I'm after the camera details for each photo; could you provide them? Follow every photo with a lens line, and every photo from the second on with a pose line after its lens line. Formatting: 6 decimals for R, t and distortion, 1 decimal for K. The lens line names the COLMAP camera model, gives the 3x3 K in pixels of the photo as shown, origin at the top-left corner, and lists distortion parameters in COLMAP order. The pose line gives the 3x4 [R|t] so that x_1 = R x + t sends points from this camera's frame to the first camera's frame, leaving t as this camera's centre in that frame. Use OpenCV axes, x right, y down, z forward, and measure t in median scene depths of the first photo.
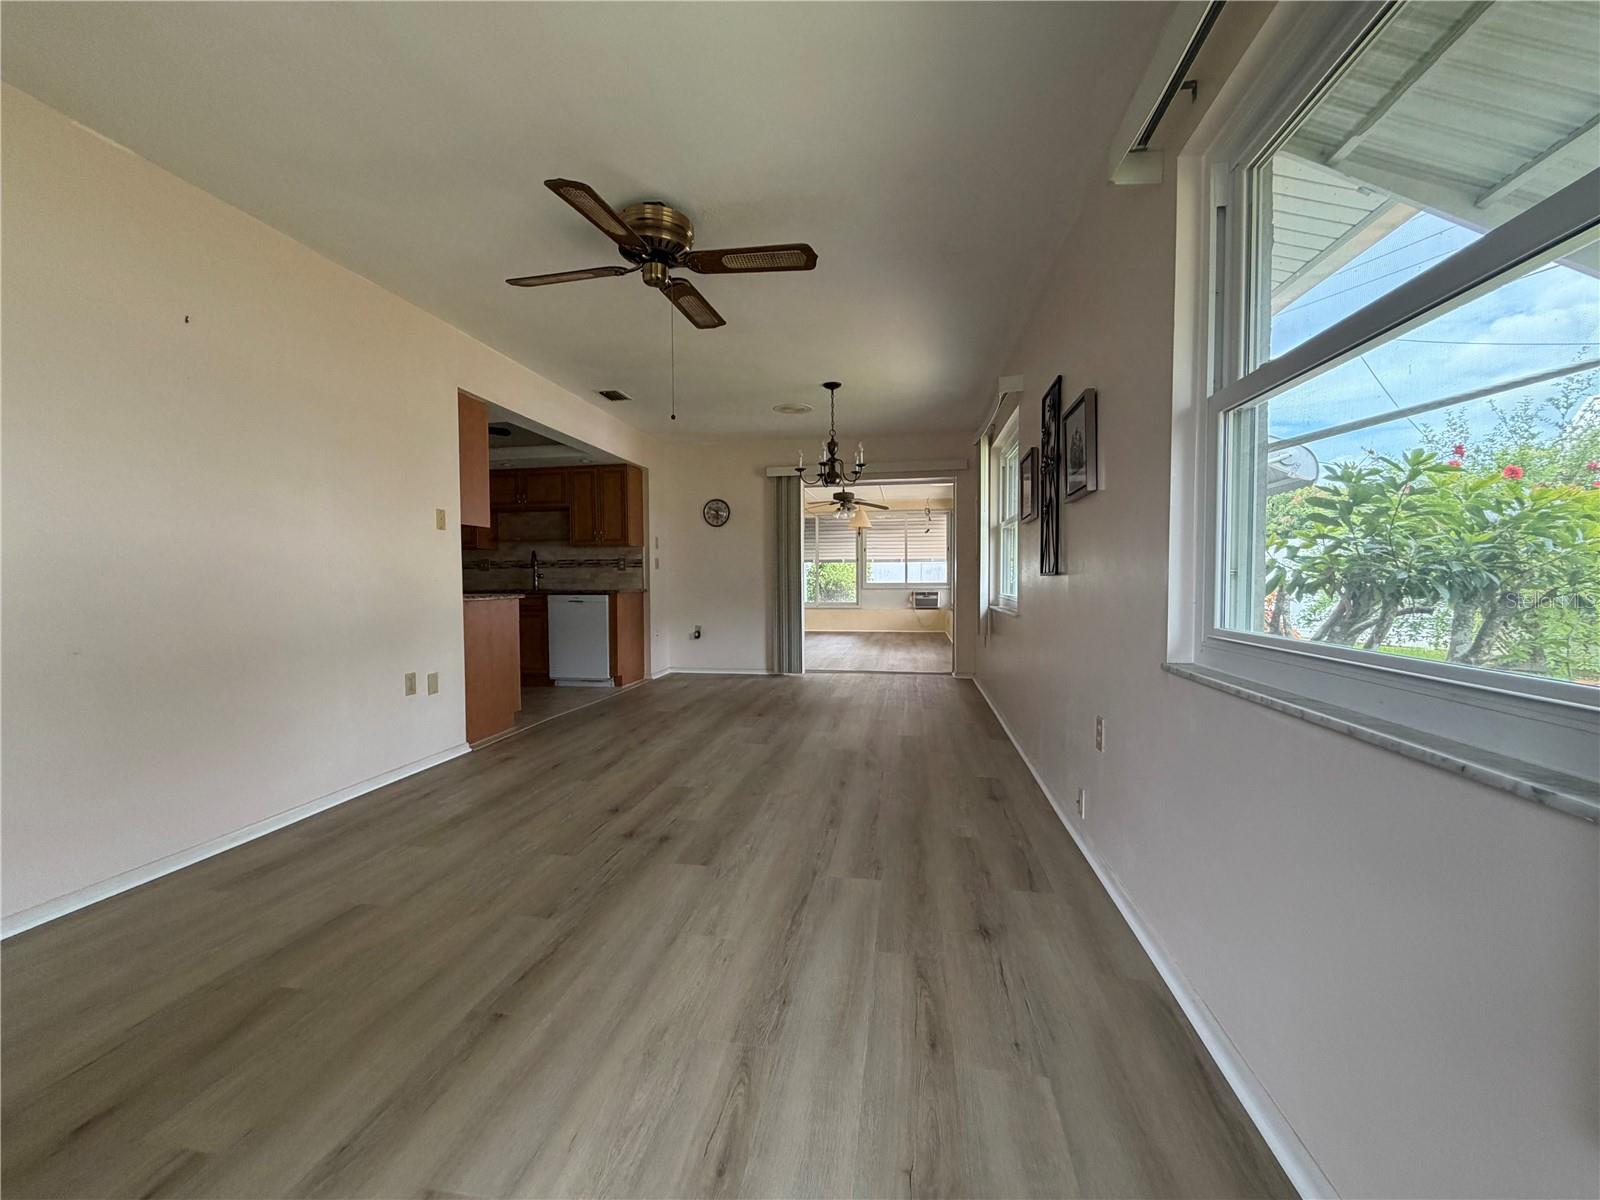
lens RADIAL K [[639.7, 0, 802.9], [0, 639.7, 601.1], [0, 0, 1]] dist [-0.001821, 0.000752]
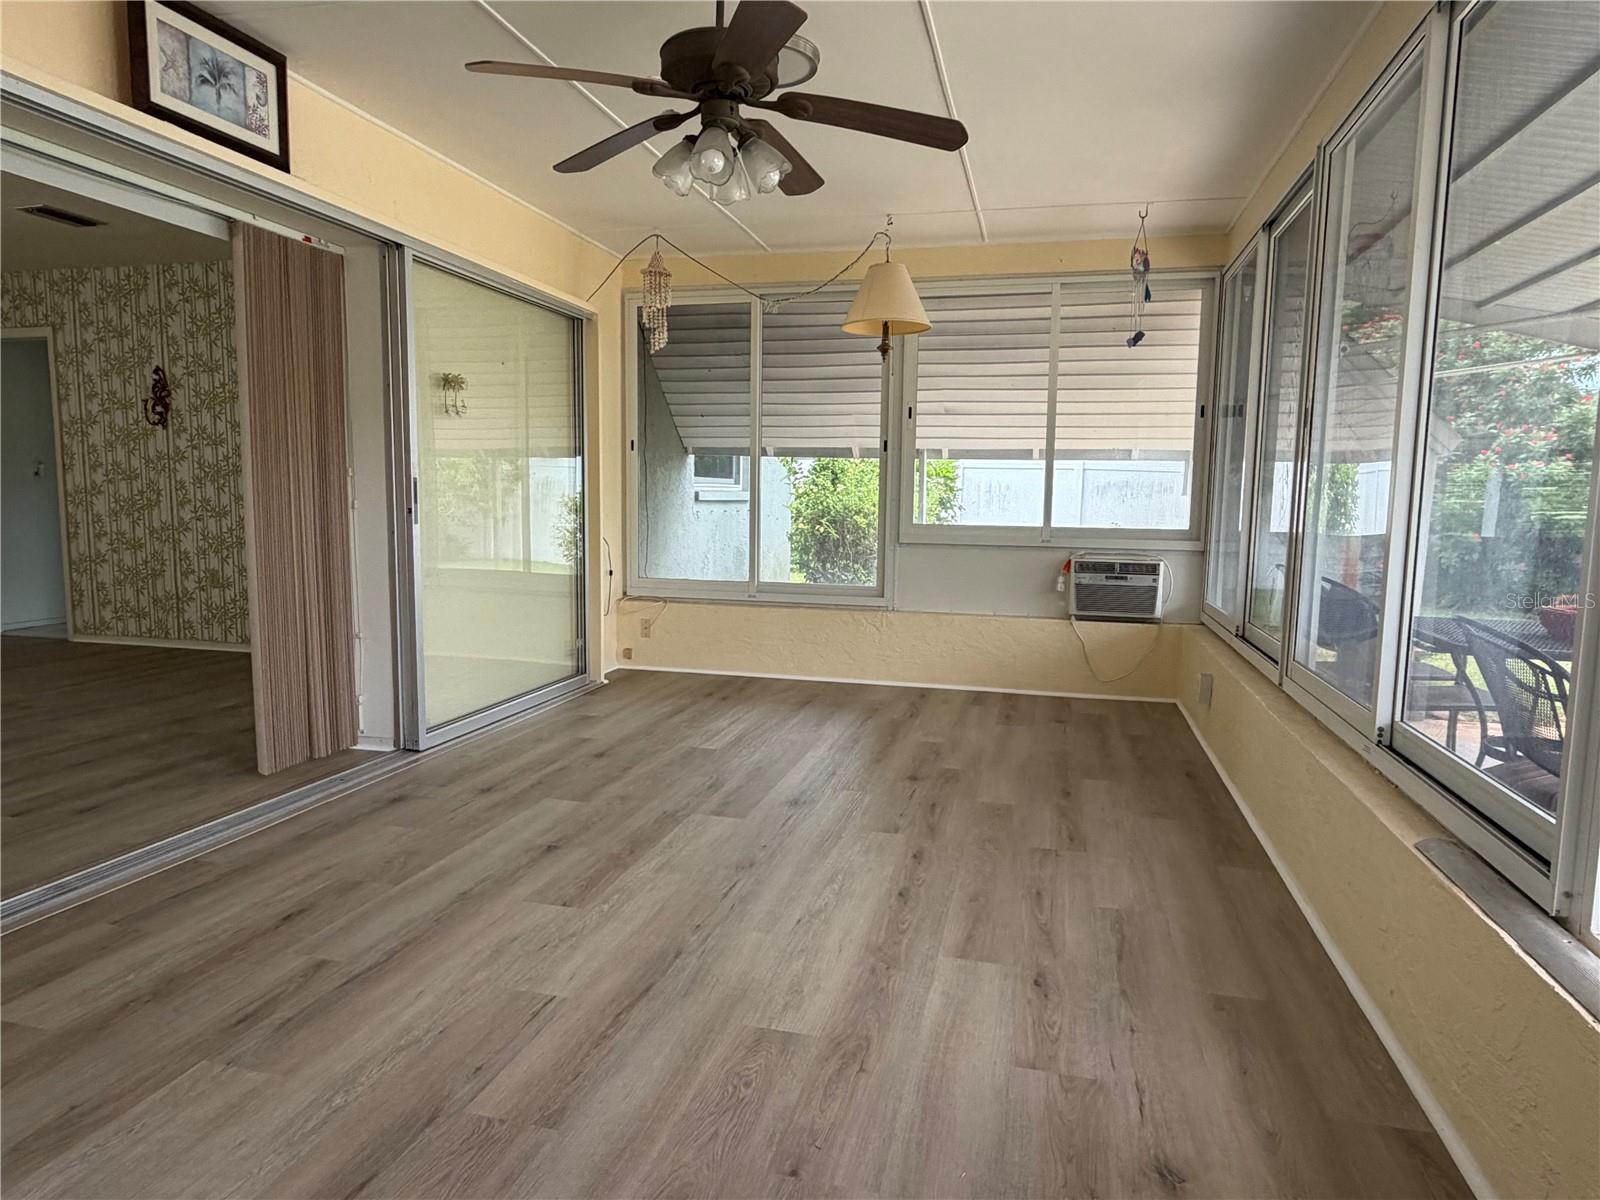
lens RADIAL K [[972.5, 0, 797.2], [0, 972.5, 606.1], [0, 0, 1]] dist [-0.000368, -0.001734]
pose [[0.996308, 0.024960, -0.082146, 0.084341], [-0.018487, 0.996732, 0.078631, -0.026004], [0.083840, -0.076822, 0.993514, 0.541145]]
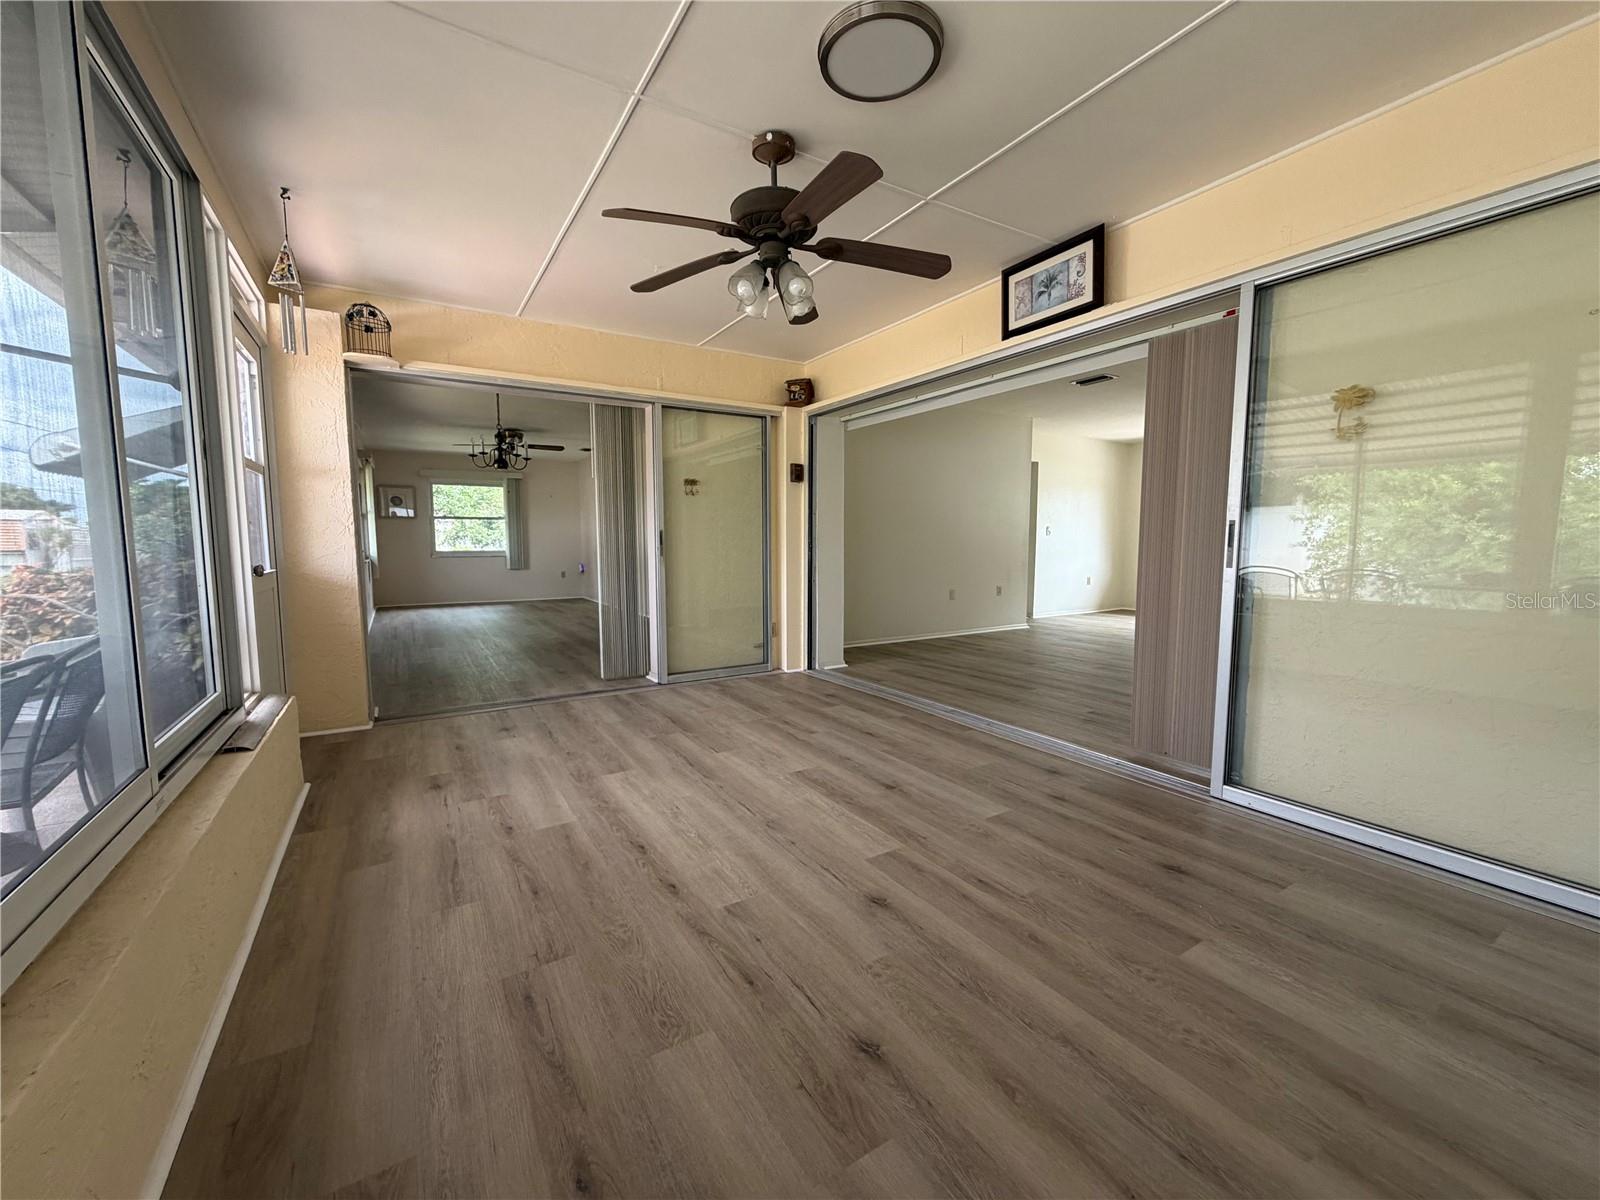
lens RADIAL K [[639.7, 0, 794.3], [0, 639.7, 601.6], [0, 0, 1]] dist [-0.001821, 0.000752]
pose [[-0.752005, 0.065640, -0.655880, 0.272035], [-0.021009, 0.992137, 0.123380, -0.049308], [0.658822, 0.106562, -0.744713, 1.323293]]
